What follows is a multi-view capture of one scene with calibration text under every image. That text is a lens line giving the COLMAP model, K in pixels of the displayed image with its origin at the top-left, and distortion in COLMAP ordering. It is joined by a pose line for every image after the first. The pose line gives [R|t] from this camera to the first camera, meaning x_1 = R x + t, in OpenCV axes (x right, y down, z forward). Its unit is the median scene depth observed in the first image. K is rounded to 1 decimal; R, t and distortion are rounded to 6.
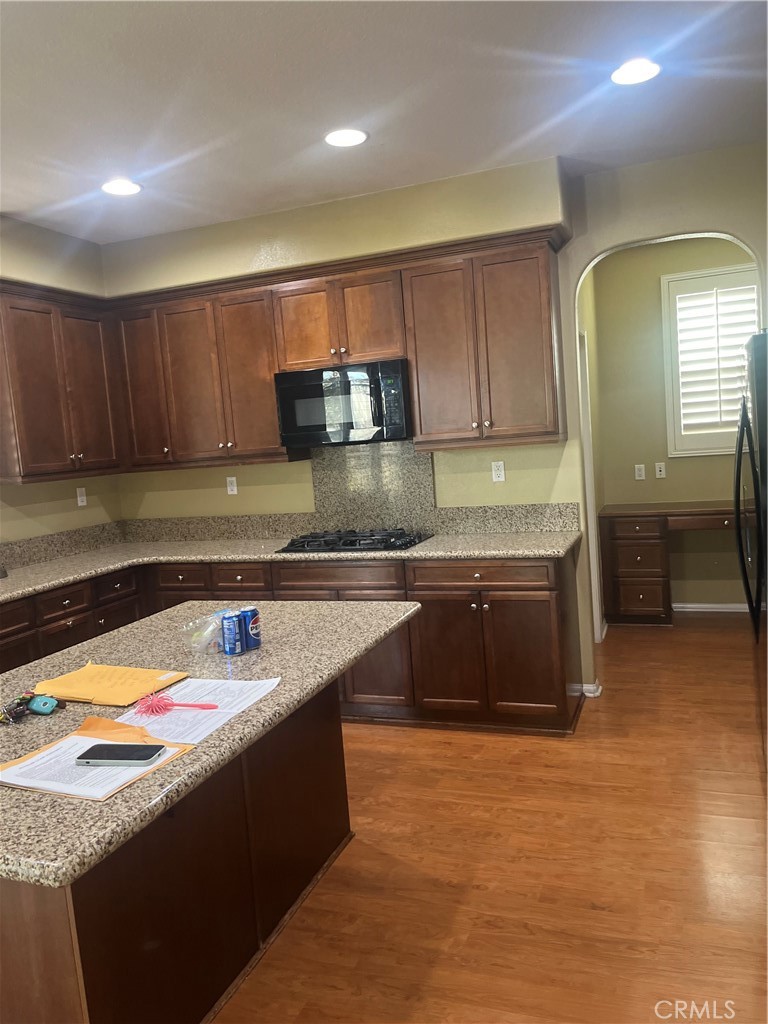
lens RADIAL K [[769.5, 0, 389.8], [0, 769.5, 507.4], [0, 0, 1]] dist [0.031496, -0.033668]
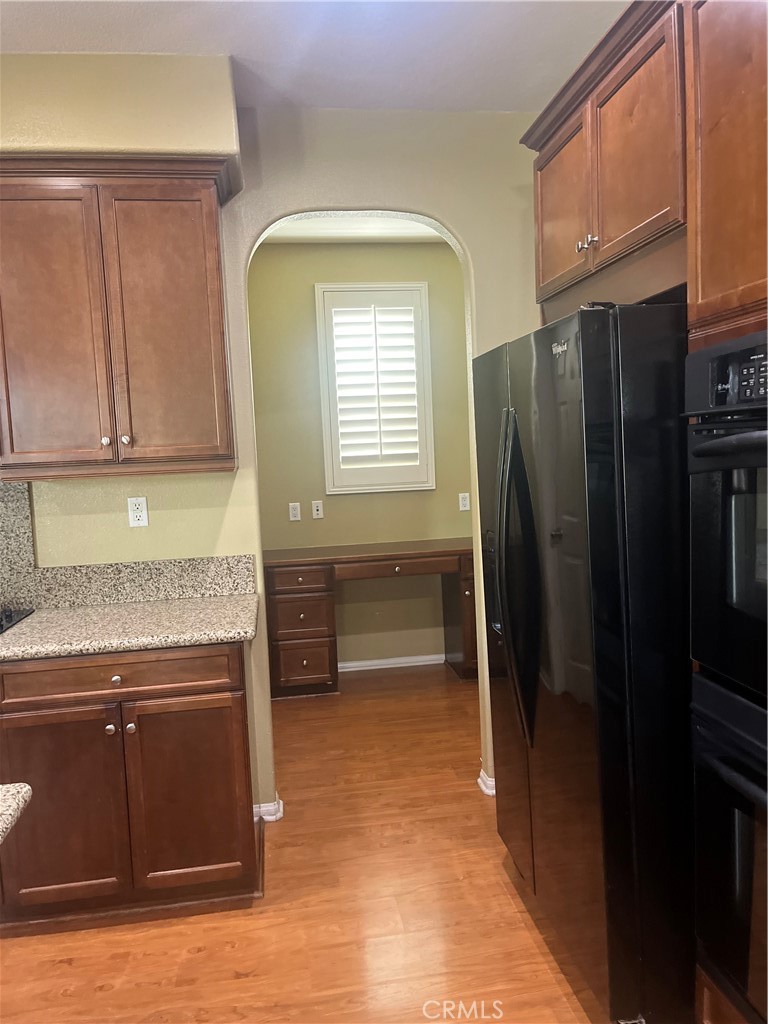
lens RADIAL K [[778.5, 0, 387.2], [0, 778.5, 510.6], [0, 0, 1]] dist [0.080838, -0.118926]
pose [[0.874347, -0.001895, 0.485297, -0.003475], [0.023673, 0.998968, -0.038750, -0.015955], [-0.484723, 0.045369, 0.873490, 0.290769]]
